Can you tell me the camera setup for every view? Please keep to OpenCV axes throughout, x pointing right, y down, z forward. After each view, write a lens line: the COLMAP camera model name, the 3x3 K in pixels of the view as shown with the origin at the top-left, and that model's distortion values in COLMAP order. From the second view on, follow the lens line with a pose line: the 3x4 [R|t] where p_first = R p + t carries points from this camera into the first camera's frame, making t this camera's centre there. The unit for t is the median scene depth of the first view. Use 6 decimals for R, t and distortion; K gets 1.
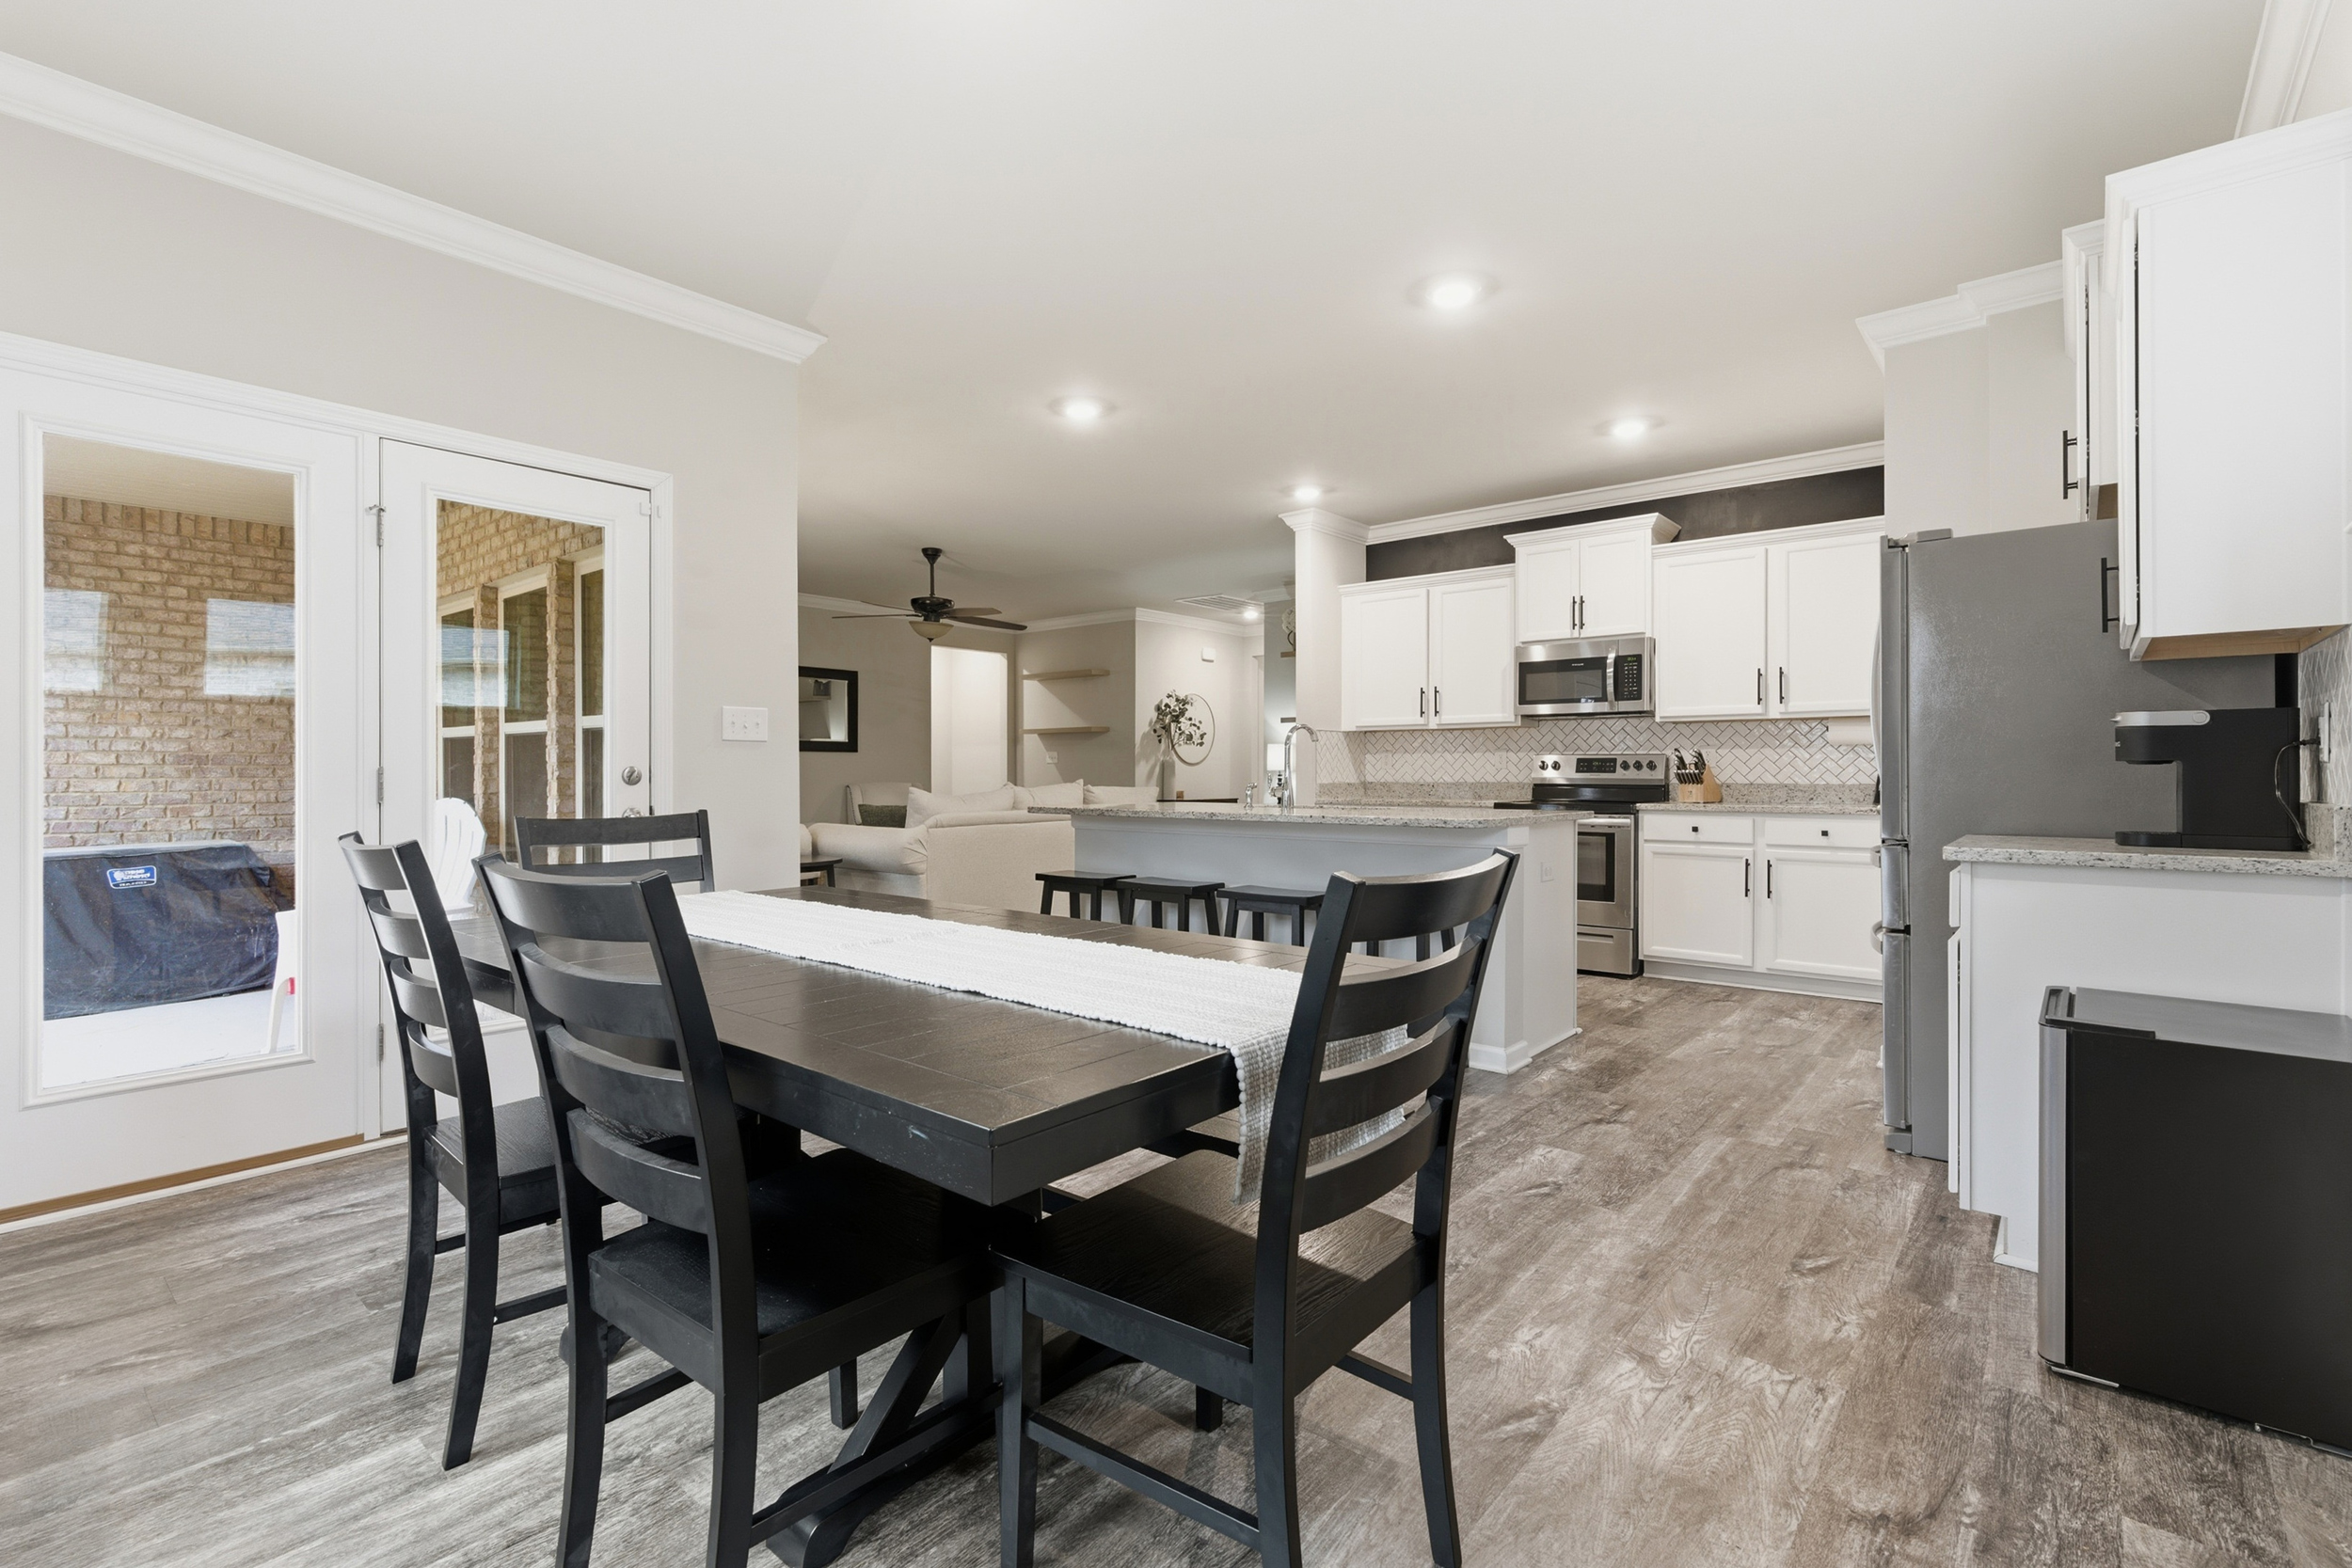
lens RADIAL K [[1059.1, 0, 1178.2], [0, 1059.1, 784.9], [0, 0, 1]] dist [-0.002985, 0.004303]
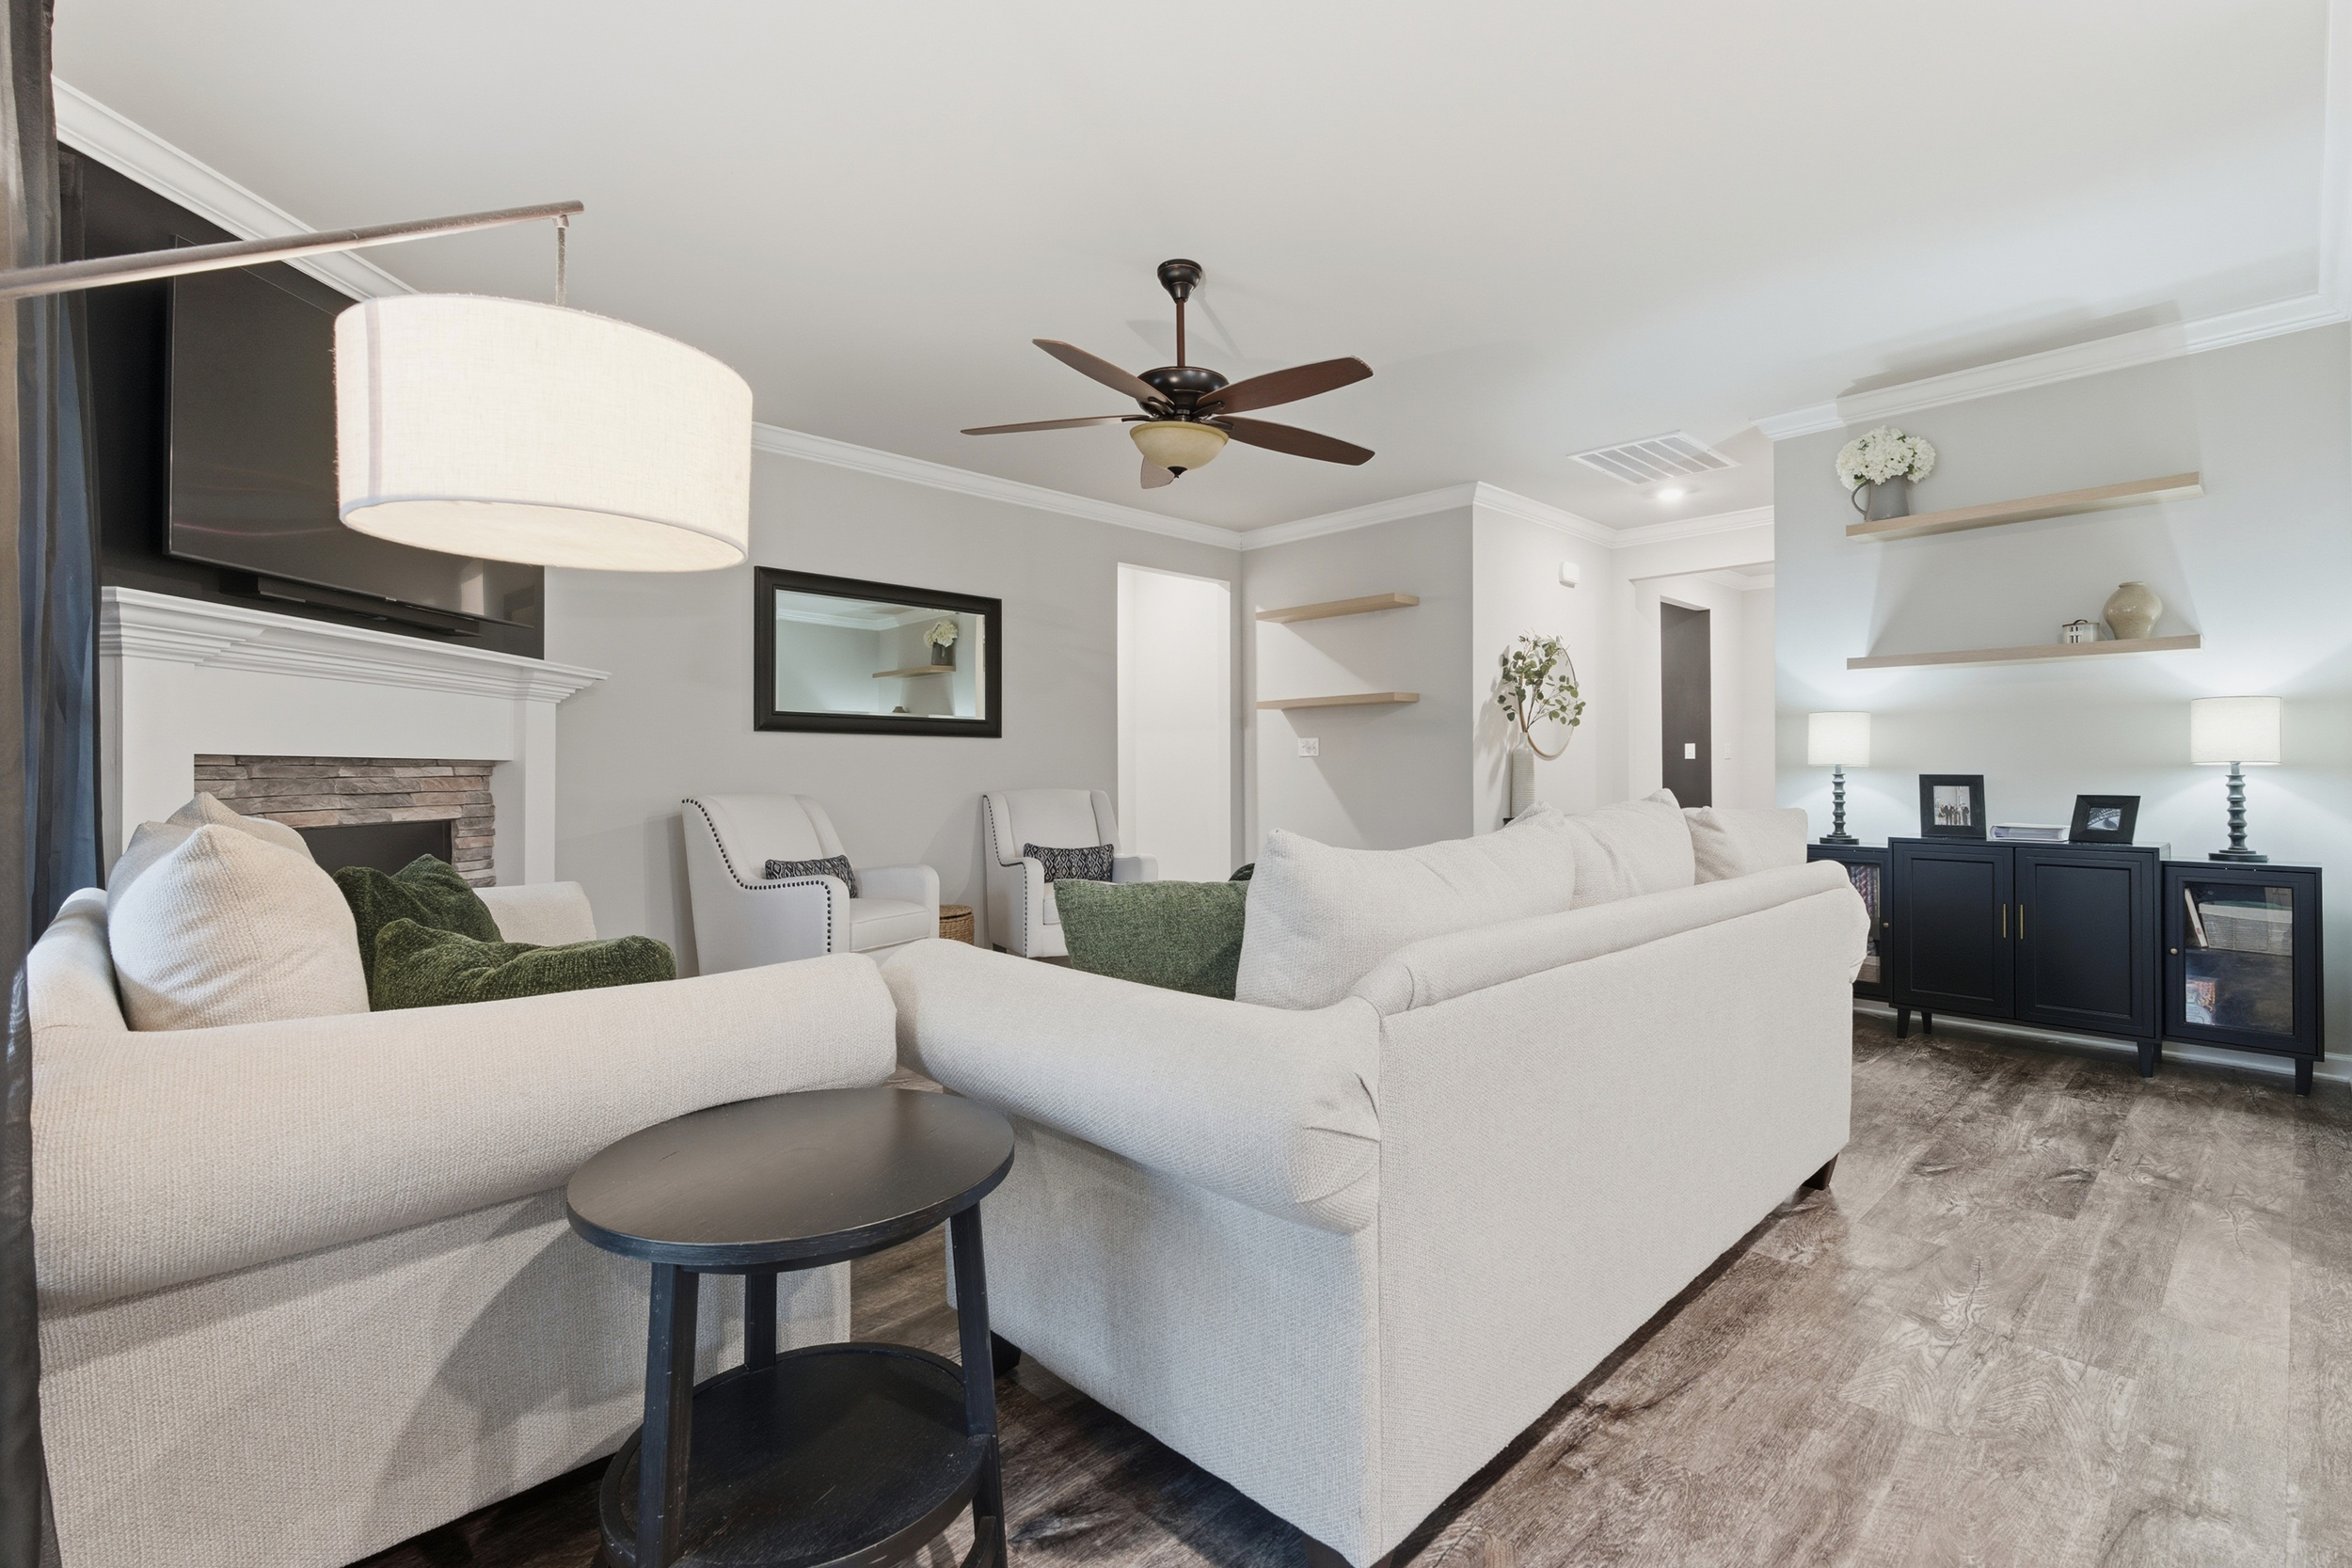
lens RADIAL K [[1059.1, 0, 1156.3], [0, 1059.1, 774.9], [0, 0, 1]] dist [-0.002985, 0.004303]
pose [[0.991781, -0.001369, -0.127936, -0.254882], [0.000247, 0.999961, -0.008784, -0.008942], [0.127943, 0.008680, 0.991744, 0.769817]]
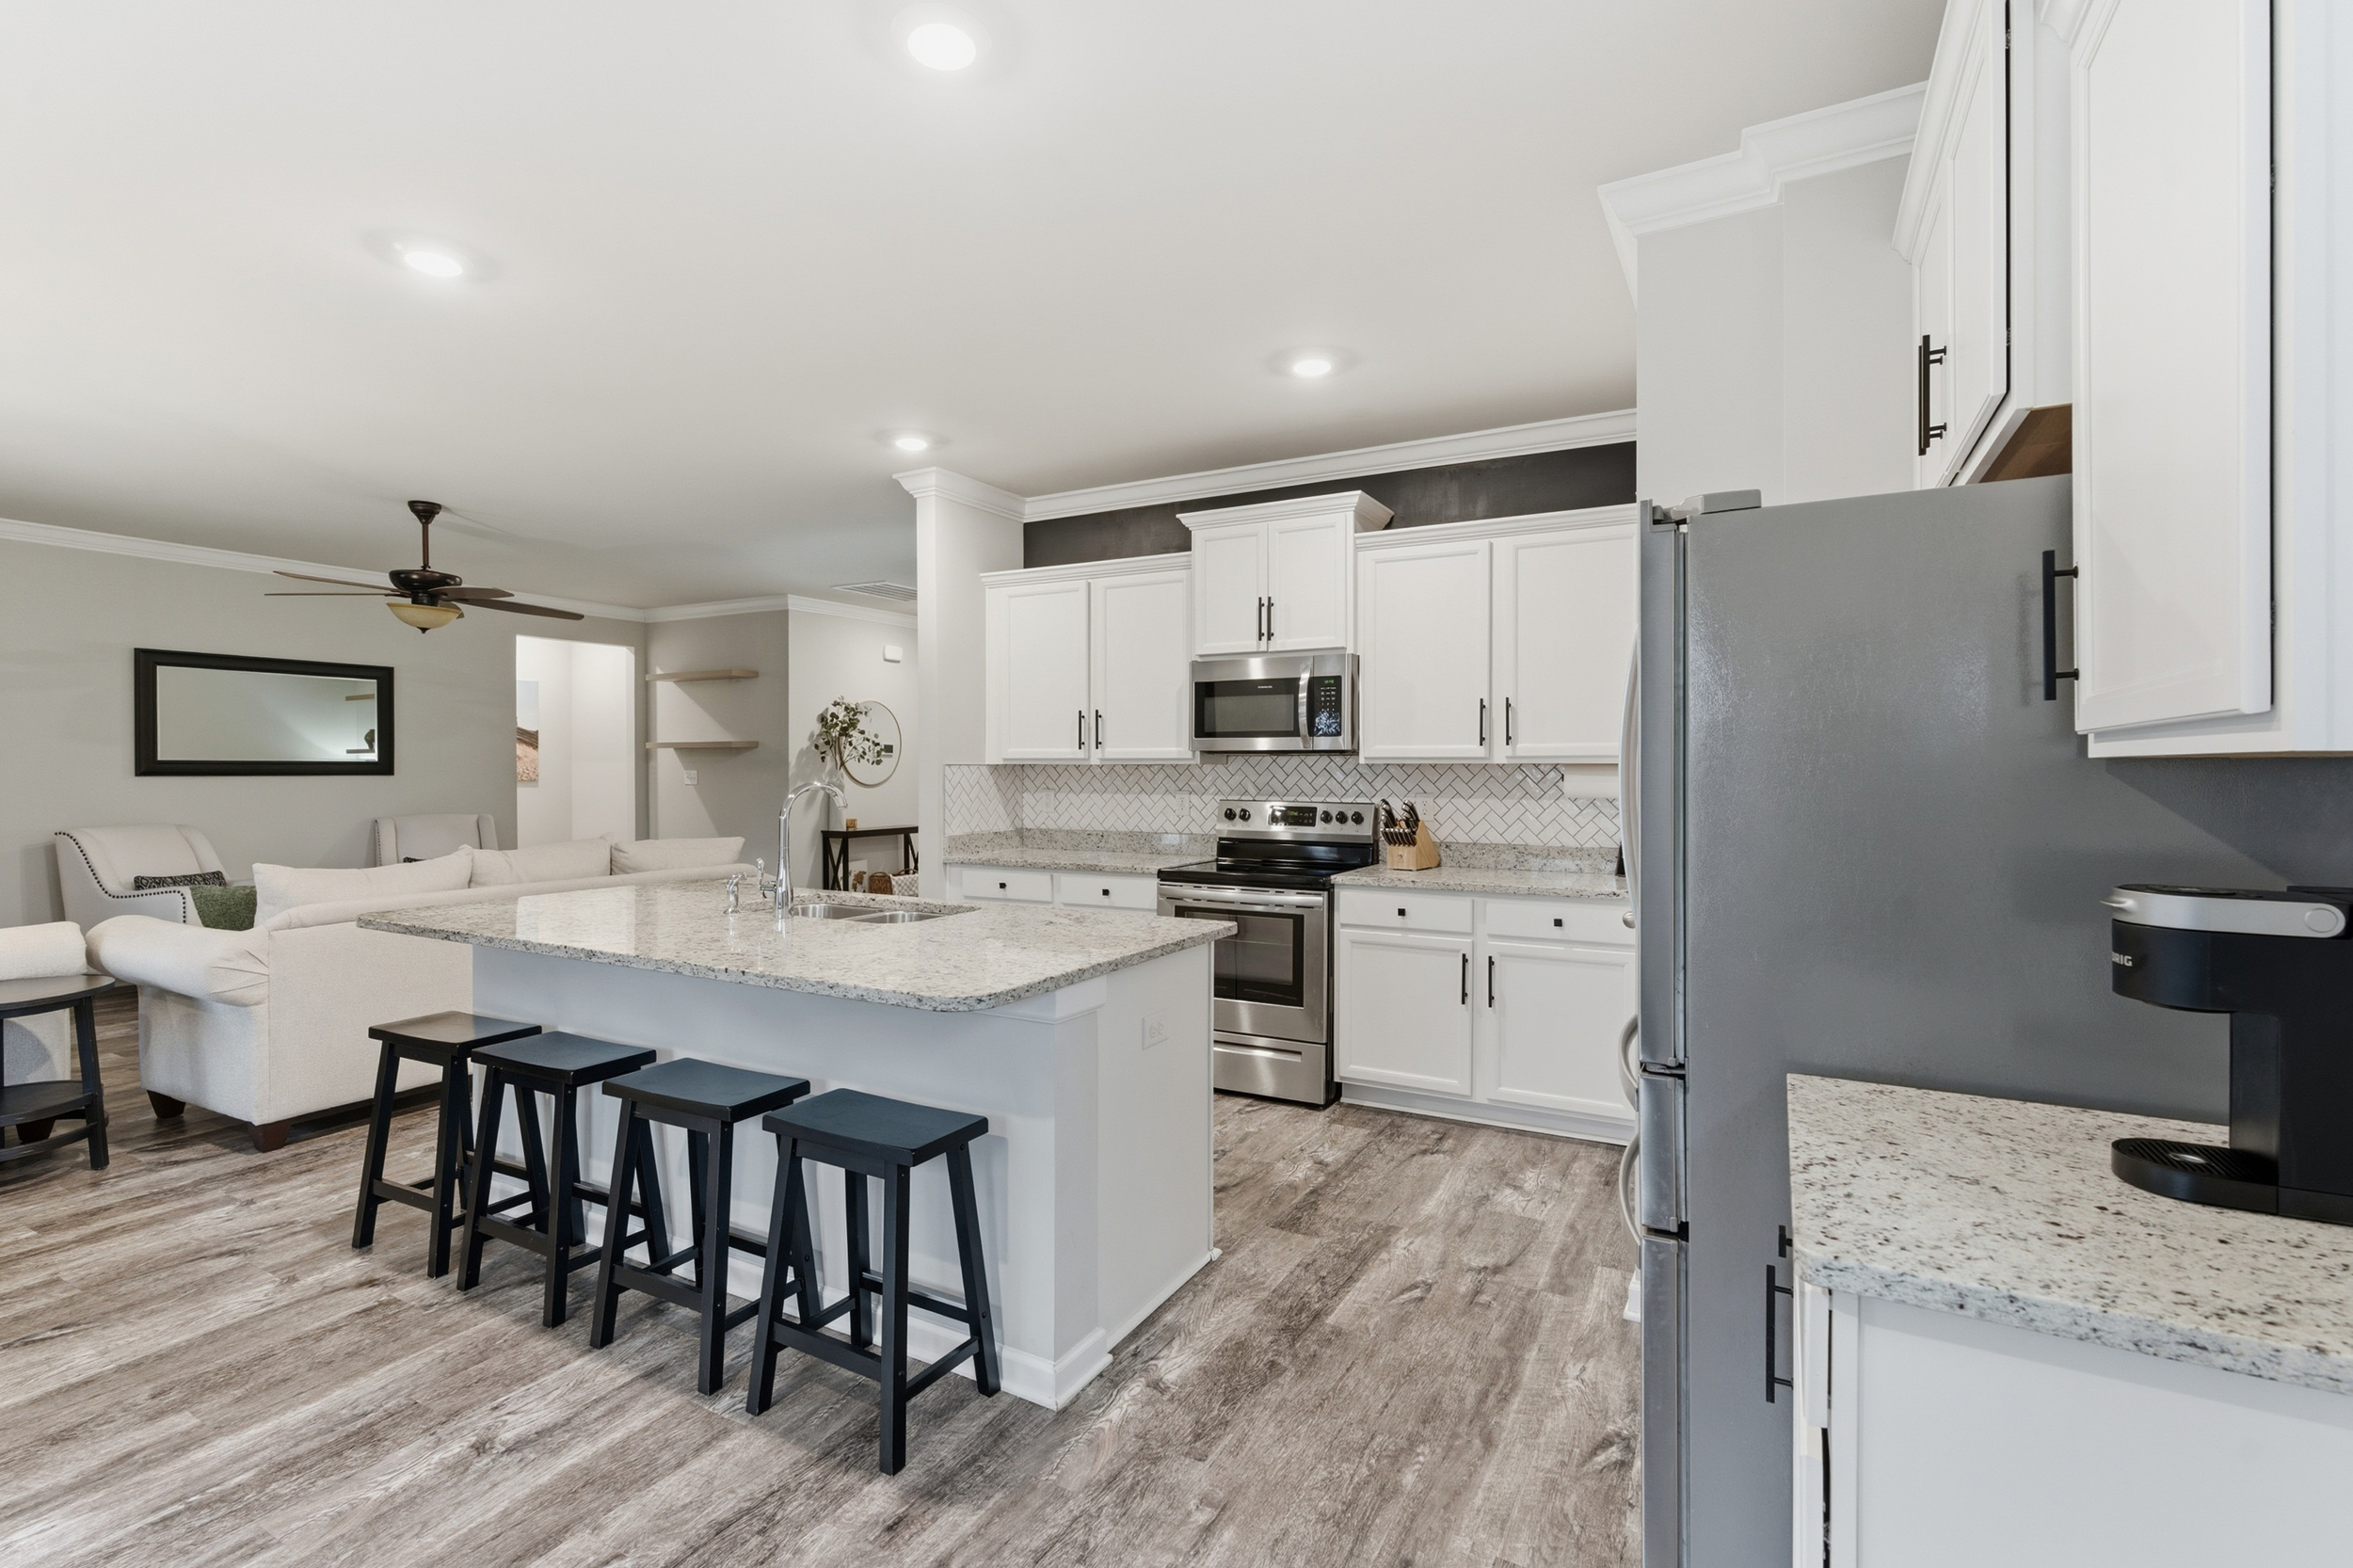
lens RADIAL K [[1059.7, 0, 1171.6], [0, 1059.7, 788.7], [0, 0, 1]] dist [-0.002985, 0.004303]
pose [[0.982070, -0.002700, 0.188495, 0.175225], [0.000717, 0.999944, 0.010584, -0.050788], [-0.188513, -0.010259, 0.982017, 0.275541]]
